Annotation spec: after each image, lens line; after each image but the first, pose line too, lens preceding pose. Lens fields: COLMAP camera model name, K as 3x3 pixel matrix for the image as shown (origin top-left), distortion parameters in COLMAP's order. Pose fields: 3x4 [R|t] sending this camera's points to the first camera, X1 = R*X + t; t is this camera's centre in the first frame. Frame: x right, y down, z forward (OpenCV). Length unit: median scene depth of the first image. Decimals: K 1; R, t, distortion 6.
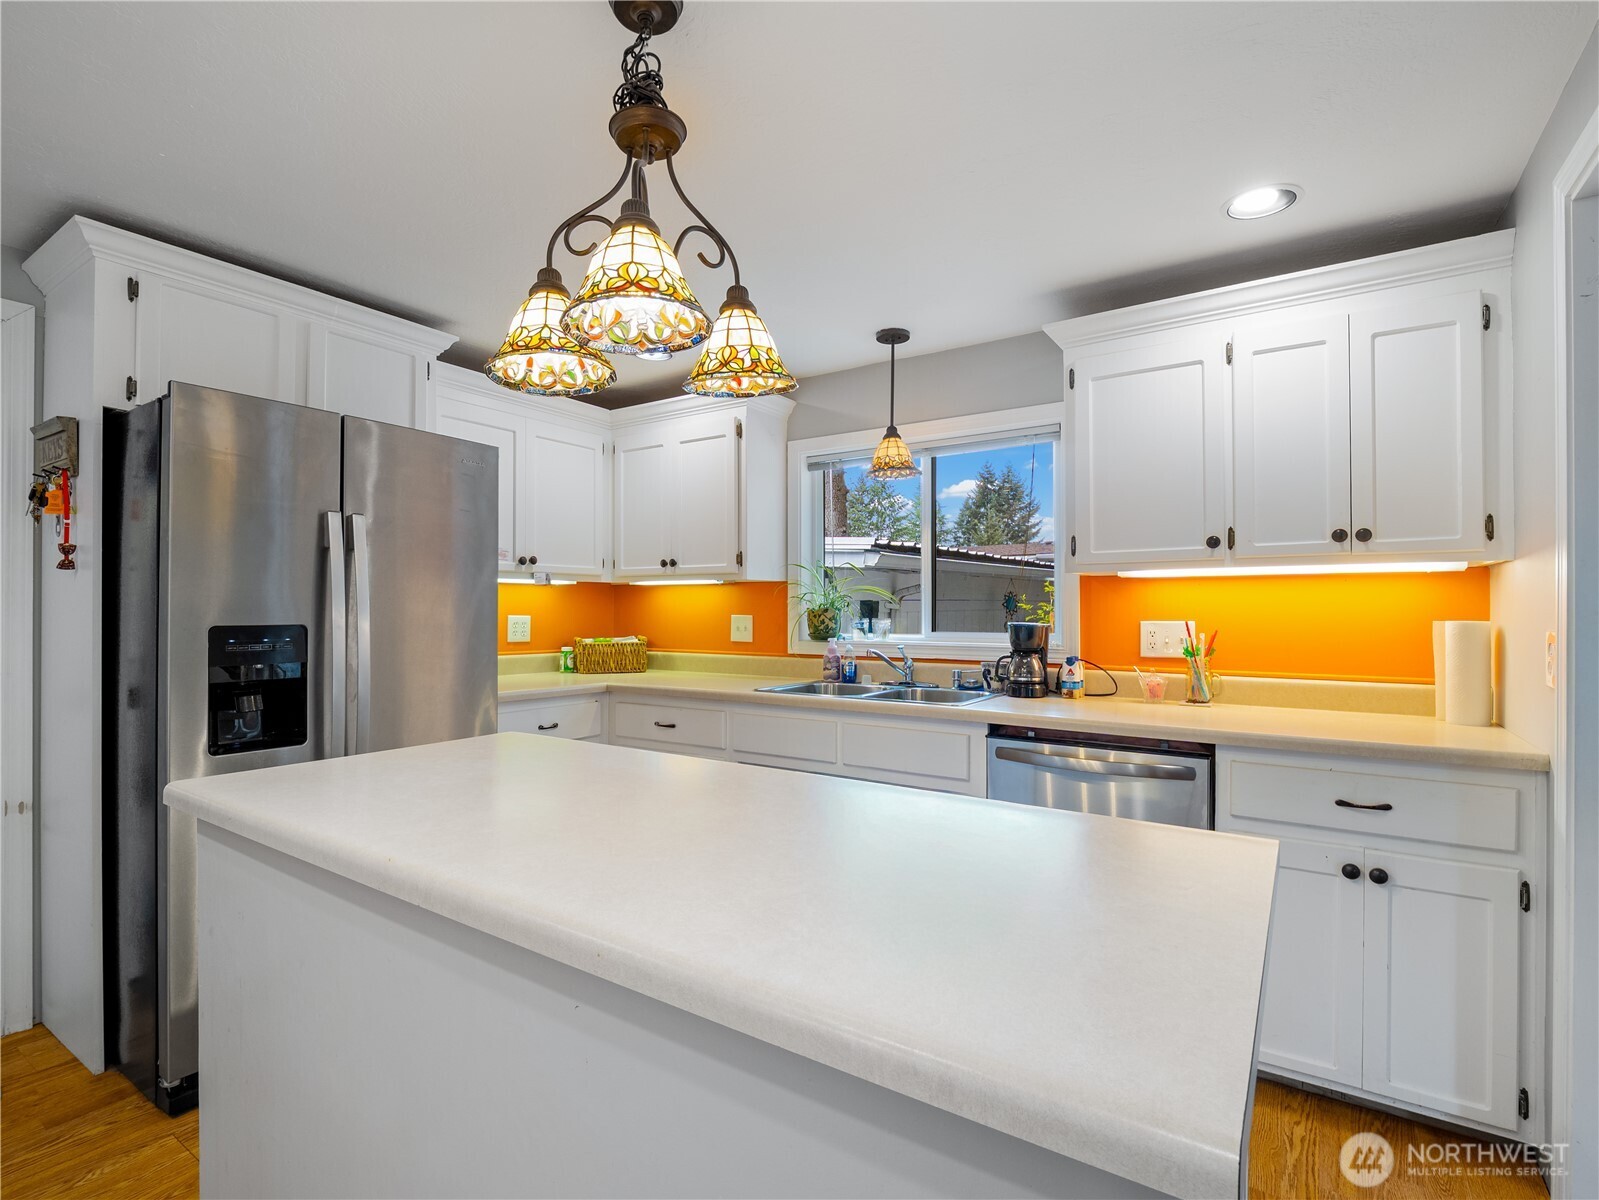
lens RADIAL K [[766.2, 0, 794.0], [0, 766.2, 604.3], [0, 0, 1]] dist [-0.011043, -0.002770]
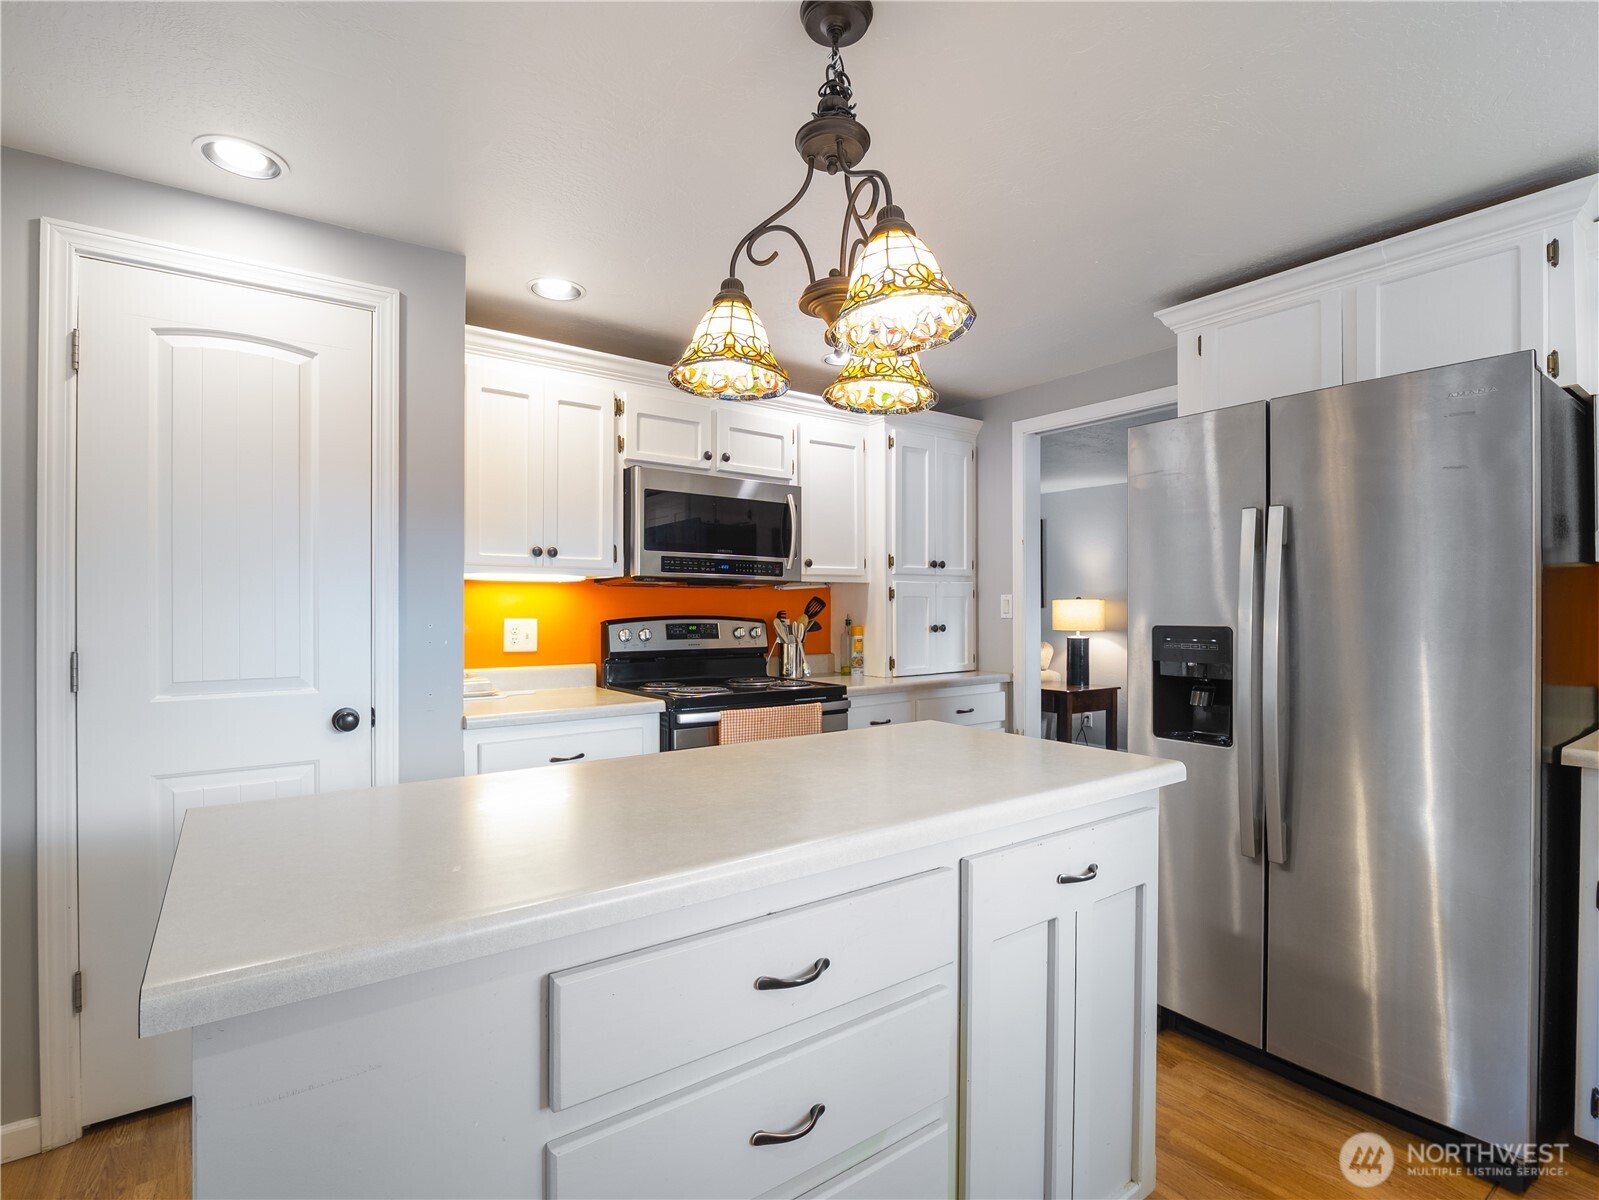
lens RADIAL K [[766.2, 0, 792.5], [0, 766.2, 602.0], [0, 0, 1]] dist [-0.011043, -0.002770]
pose [[-0.344269, -0.009894, -0.938819, 0.347143], [0.003056, 0.999927, -0.011659, 0.003637], [0.938866, -0.006883, -0.344214, 0.574911]]
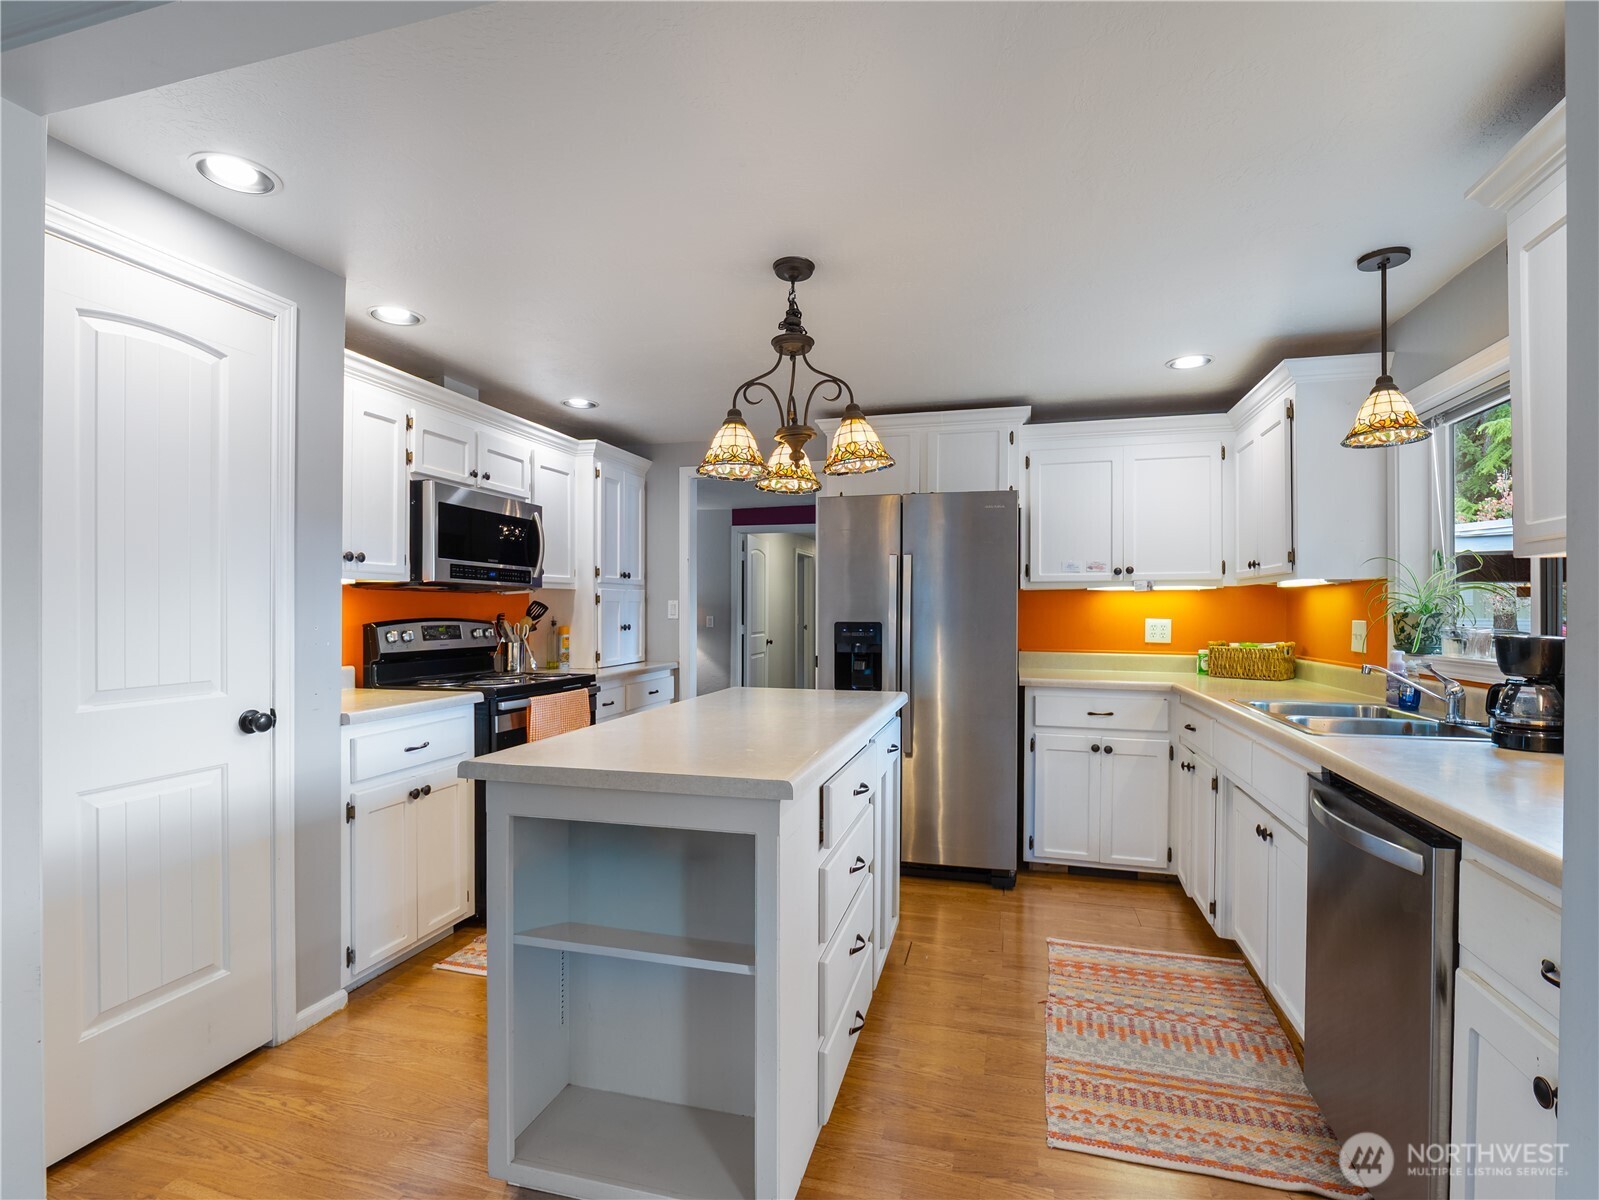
lens RADIAL K [[766.2, 0, 793.3], [0, 766.2, 608.5], [0, 0, 1]] dist [-0.011043, -0.002770]
pose [[0.310238, -0.005113, -0.950645, 0.666142], [0.004177, 0.999983, -0.004015, 0.002248], [0.950650, -0.002726, 0.310254, 0.196990]]
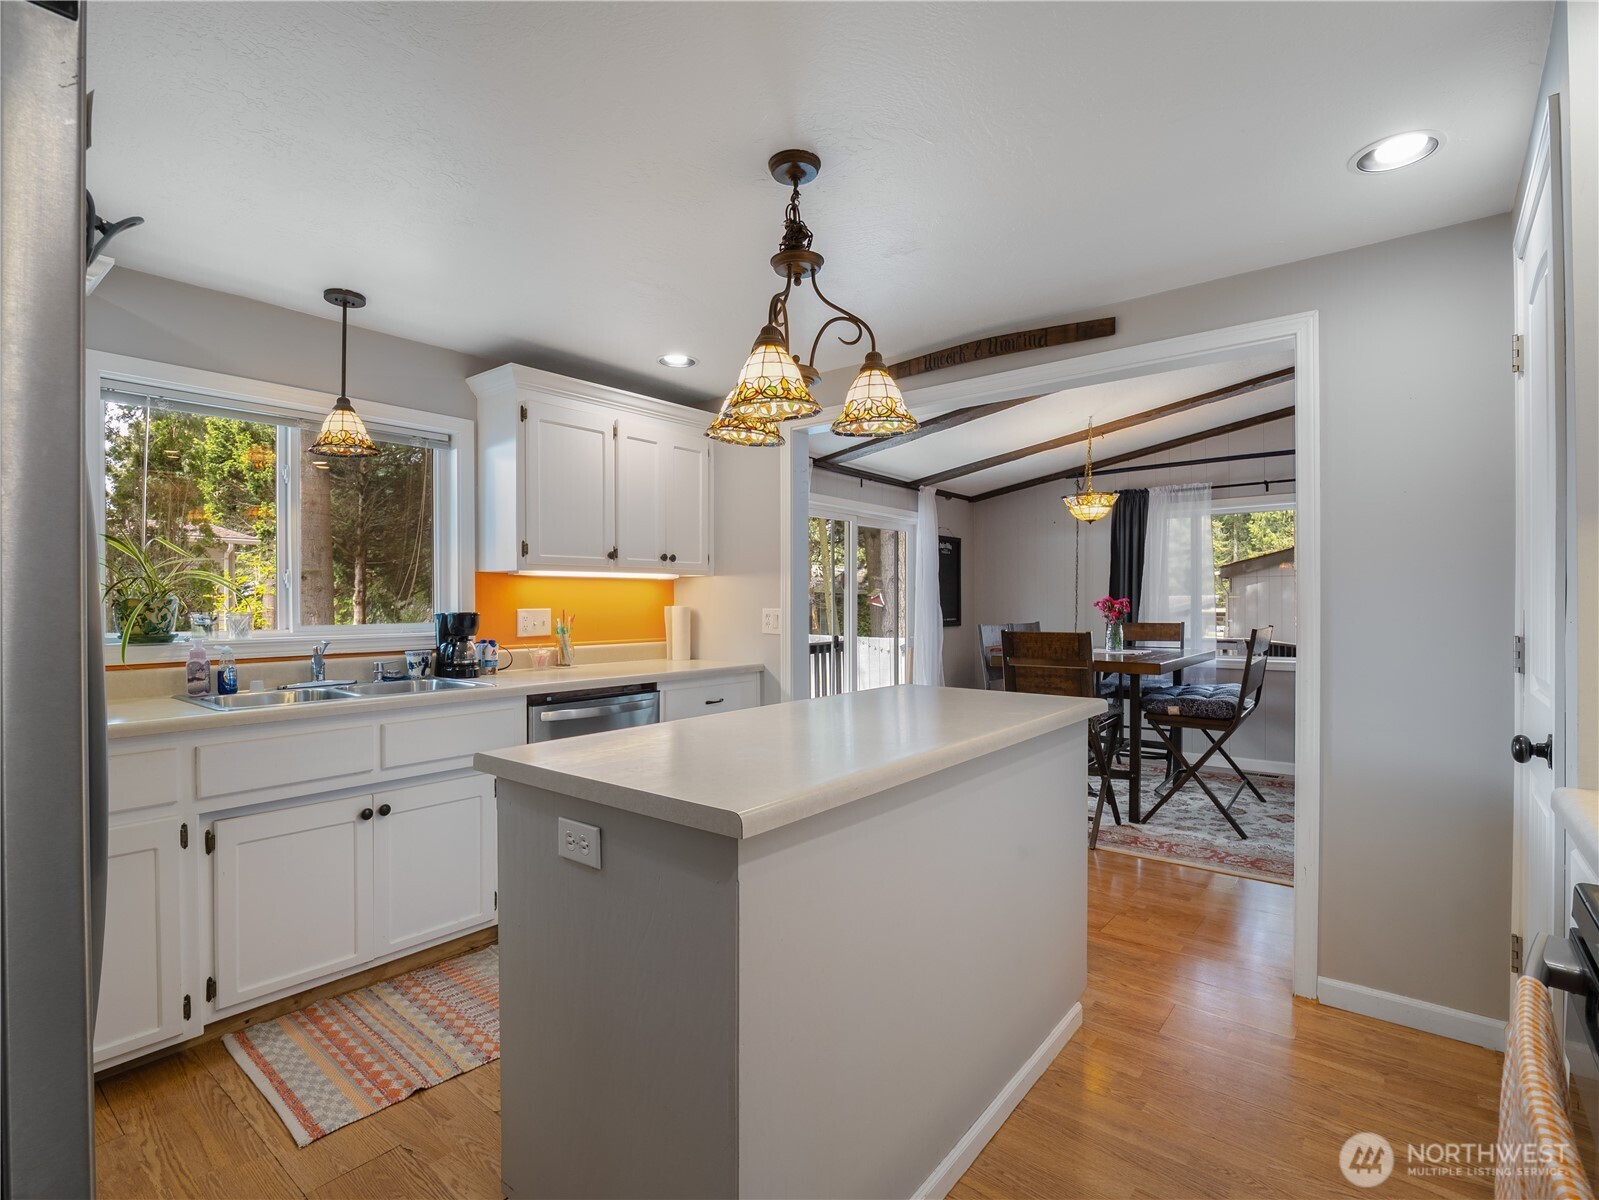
lens RADIAL K [[766.2, 0, 790.5], [0, 766.2, 604.8], [0, 0, 1]] dist [-0.011043, -0.002770]
pose [[0.098320, -0.004383, 0.995145, -0.716379], [-0.003727, 0.999982, 0.004773, 0.006112], [-0.995148, -0.004178, 0.098302, 0.385617]]
